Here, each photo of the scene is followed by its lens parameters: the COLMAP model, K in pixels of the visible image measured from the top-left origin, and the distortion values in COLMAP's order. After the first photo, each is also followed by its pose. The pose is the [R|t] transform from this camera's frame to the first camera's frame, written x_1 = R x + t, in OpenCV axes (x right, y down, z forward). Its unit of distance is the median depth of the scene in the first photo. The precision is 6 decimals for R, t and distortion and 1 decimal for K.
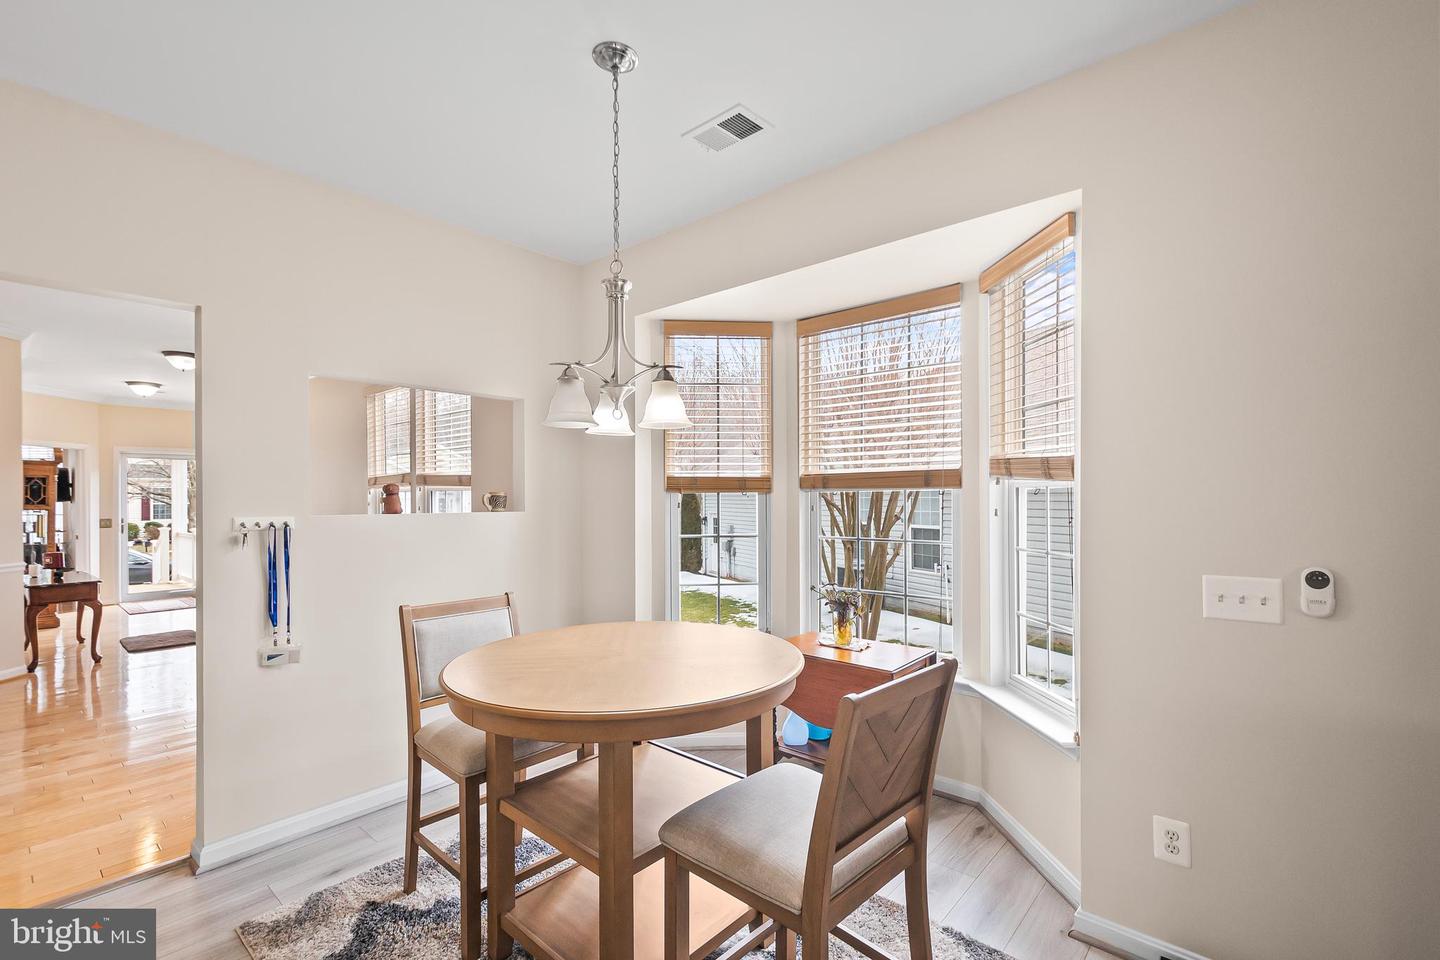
lens RADIAL K [[639.9, 0, 726.2], [0, 639.9, 494.4], [0, 0, 1]] dist [0.002454, -0.000066]
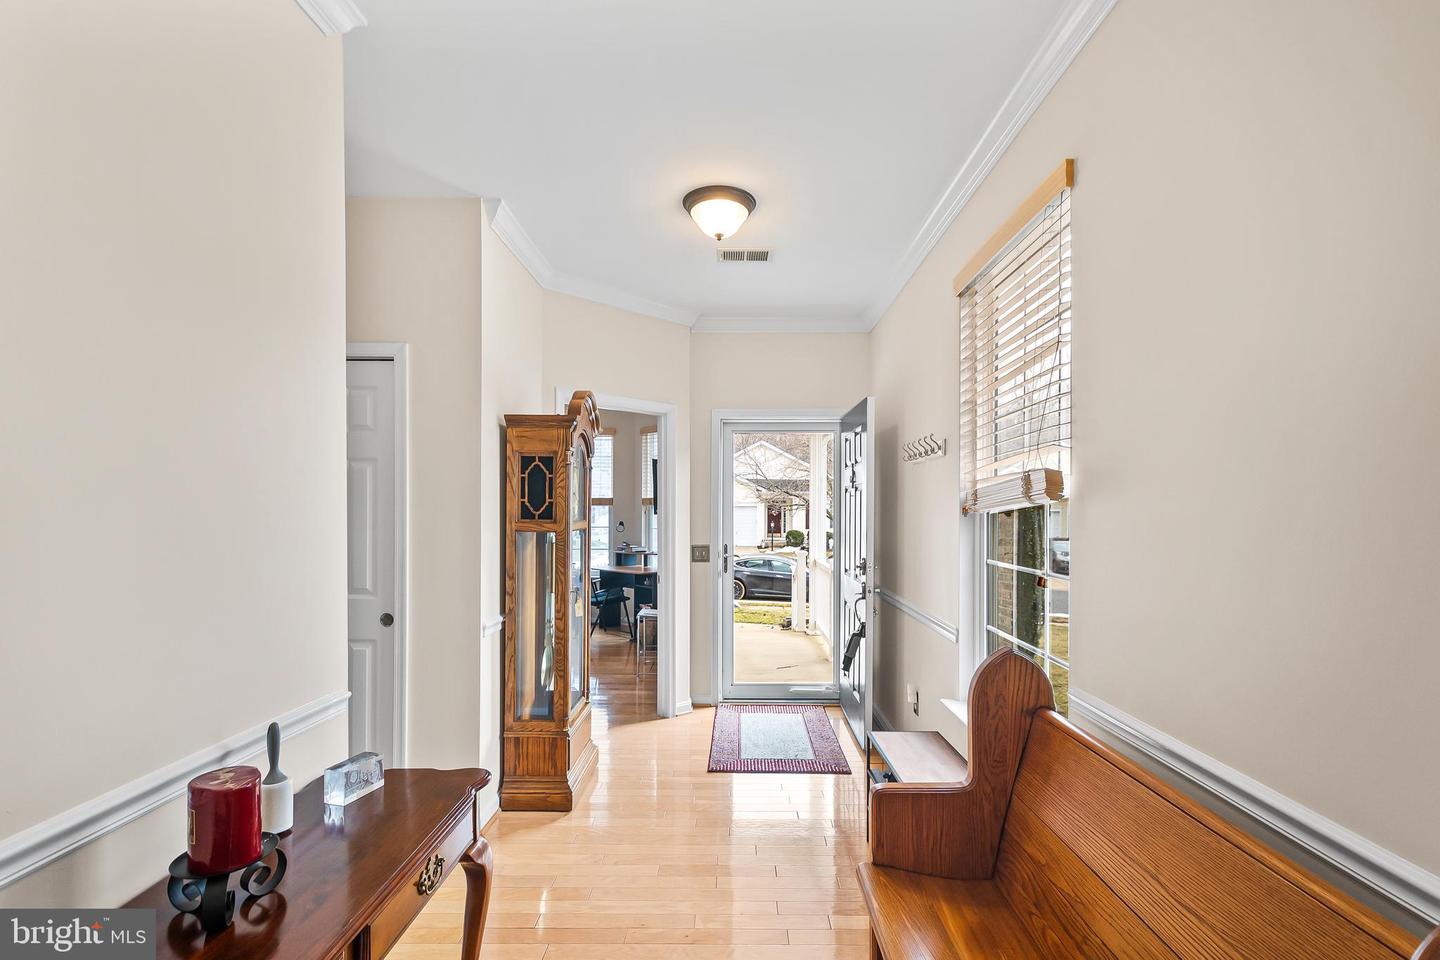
lens RADIAL K [[643.7, 0, 732.3], [0, 643.7, 502.5], [0, 0, 1]] dist [0.005425, 0.000227]
pose [[0.651351, -0.005426, -0.758757, -1.757239], [-0.000171, 0.999973, -0.007298, 0.019978], [0.758776, 0.004883, 0.651333, 2.170864]]
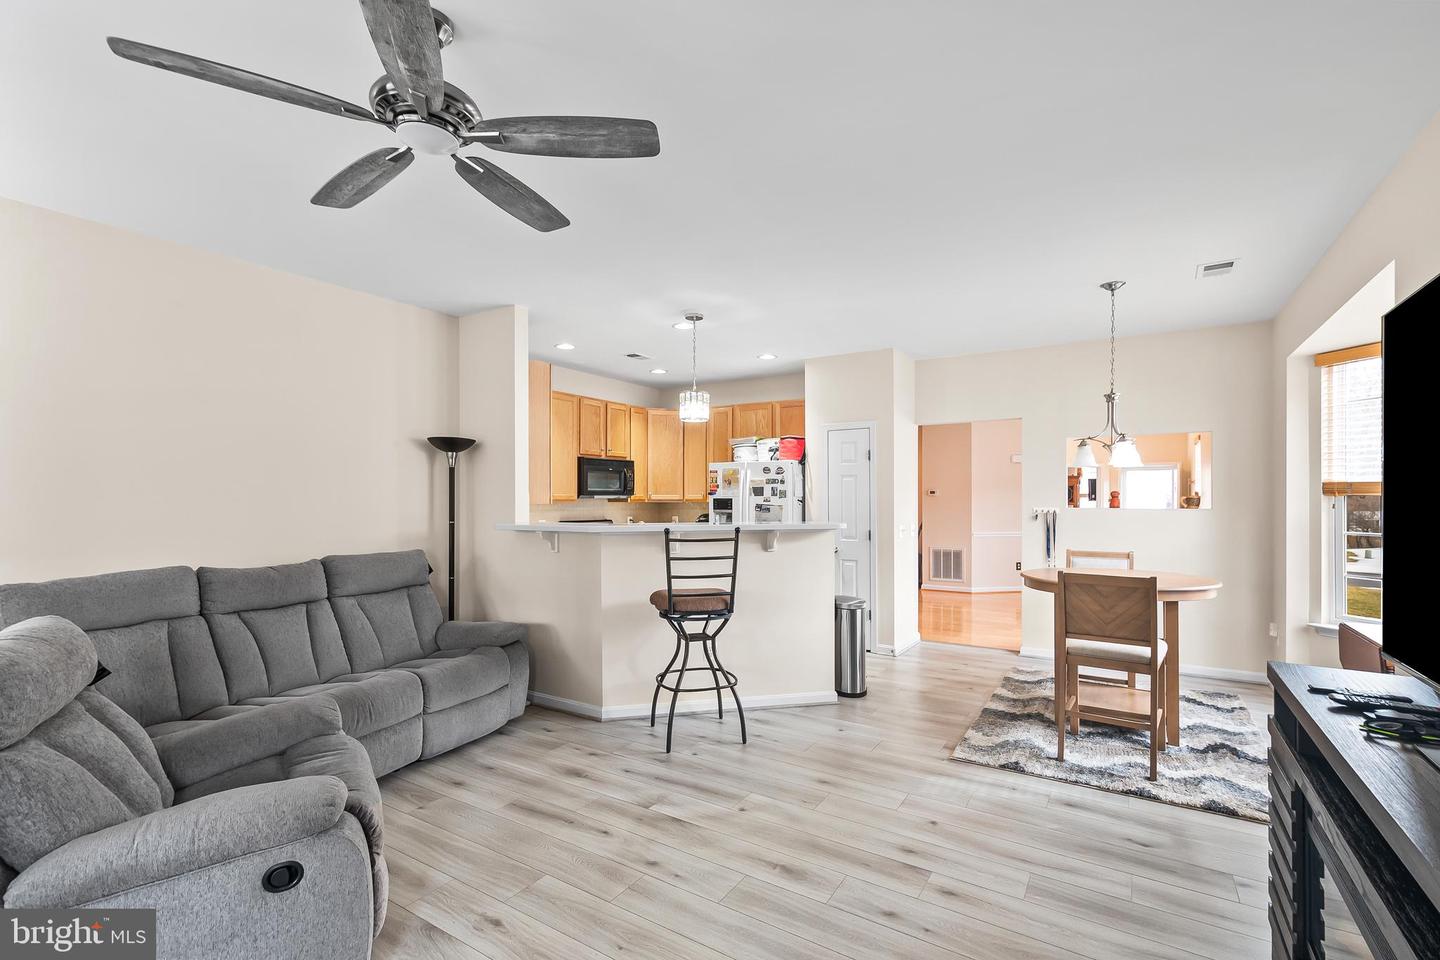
lens RADIAL K [[643.7, 0, 732.3], [0, 643.7, 502.5], [0, 0, 1]] dist [0.005425, 0.000227]
pose [[0.148868, 0.009346, -0.988813, 1.279486], [0.005062, 0.999935, 0.010213, -0.009226], [0.988844, -0.006526, 0.148811, -0.380021]]
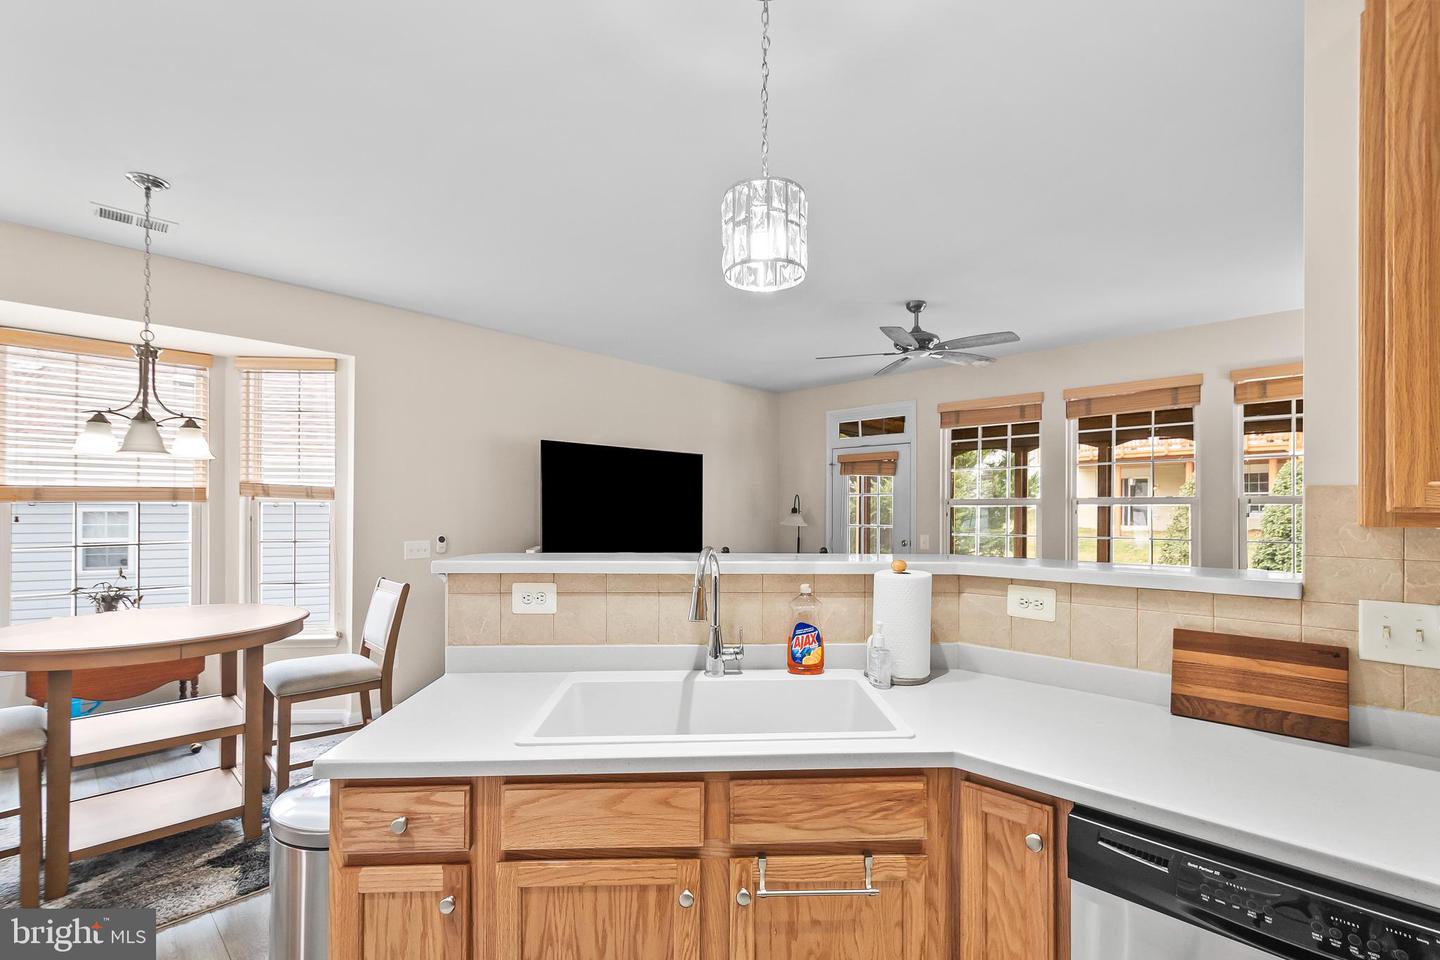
lens RADIAL K [[643.7, 0, 732.3], [0, 643.7, 502.5], [0, 0, 1]] dist [0.005425, 0.000227]
pose [[0.038806, 0.013990, 0.999149, -1.134242], [-0.007906, 0.999875, -0.013693, 0.002433], [-0.999215, -0.007368, 0.038912, -0.218238]]
